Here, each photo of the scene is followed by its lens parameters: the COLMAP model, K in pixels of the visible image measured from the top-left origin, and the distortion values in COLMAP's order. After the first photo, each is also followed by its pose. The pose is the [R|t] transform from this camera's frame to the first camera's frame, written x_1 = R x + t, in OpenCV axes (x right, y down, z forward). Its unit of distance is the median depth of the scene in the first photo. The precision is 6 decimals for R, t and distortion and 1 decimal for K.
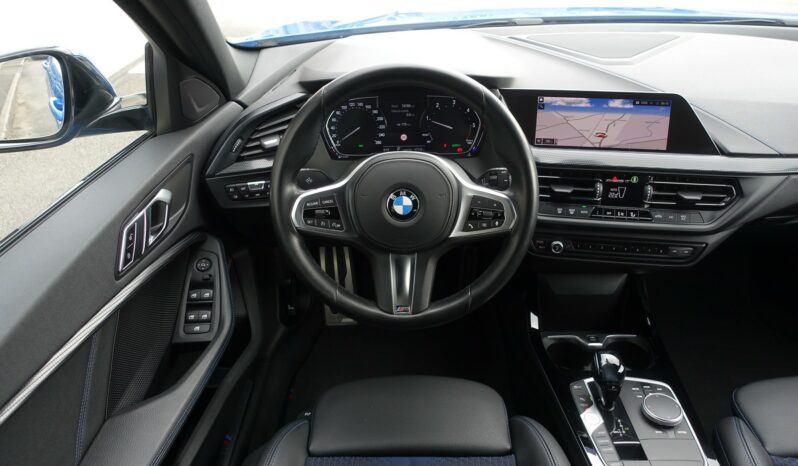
lens RADIAL K [[549.2, 0, 401.8], [0, 549.2, 230.3], [0, 0, 1]] dist [-0.008640, 0.013380]
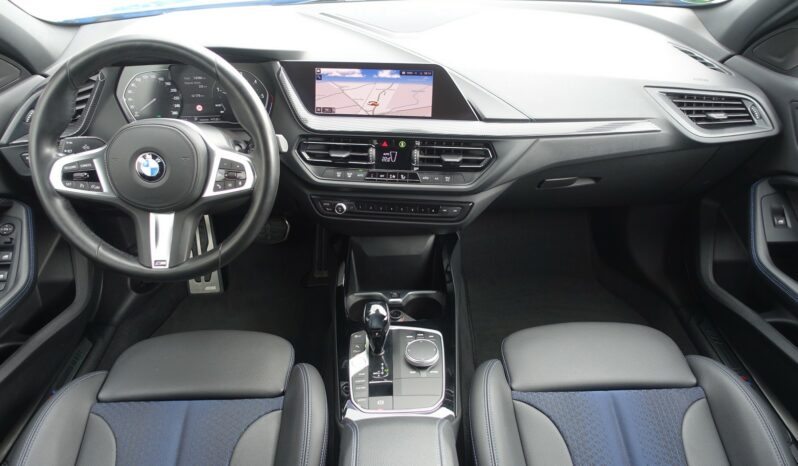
lens RADIAL K [[549.2, 0, 401.2], [0, 549.2, 229.4], [0, 0, 1]] dist [-0.008640, 0.013380]
pose [[0.999415, -0.014584, 0.030950, 0.381540], [0.013670, 0.999470, 0.029543, 0.043037], [-0.031365, -0.029103, 0.999084, -0.088685]]
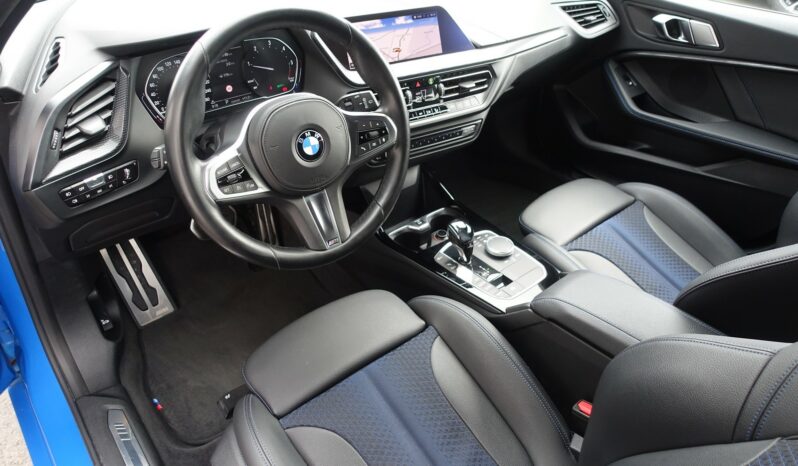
lens RADIAL K [[549.2, 0, 404.7], [0, 549.2, 226.8], [0, 0, 1]] dist [-0.008640, 0.013380]
pose [[0.757949, -0.348461, 0.551442, -0.401262], [0.289209, 0.937248, 0.194742, -0.043092], [-0.584698, 0.011877, 0.811164, 0.046626]]
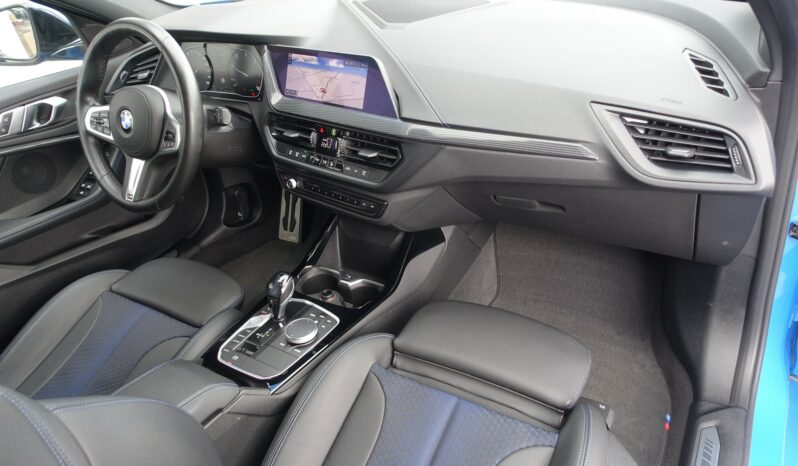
lens RADIAL K [[549.2, 0, 399.3], [0, 549.2, 234.4], [0, 0, 1]] dist [-0.008640, 0.013380]
pose [[0.858684, 0.211910, -0.466642, 1.092875], [-0.179030, 0.977180, 0.114315, -0.040884], [0.480218, -0.014618, 0.877027, 0.076909]]
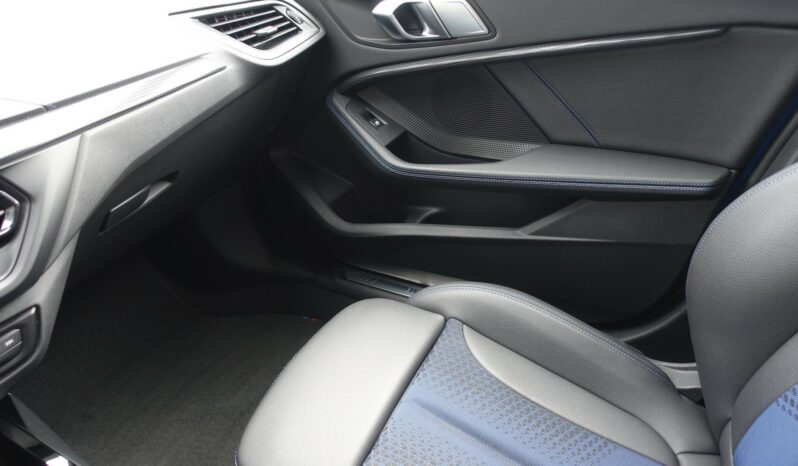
lens RADIAL K [[549.2, 0, 402.0], [0, 549.2, 229.0], [0, 0, 1]] dist [-0.008640, 0.013380]
pose [[0.427638, -0.480986, 0.765362, 0.343936], [0.506705, 0.828709, 0.237679, 0.016390], [-0.748582, 0.286172, 0.598106, 0.411553]]
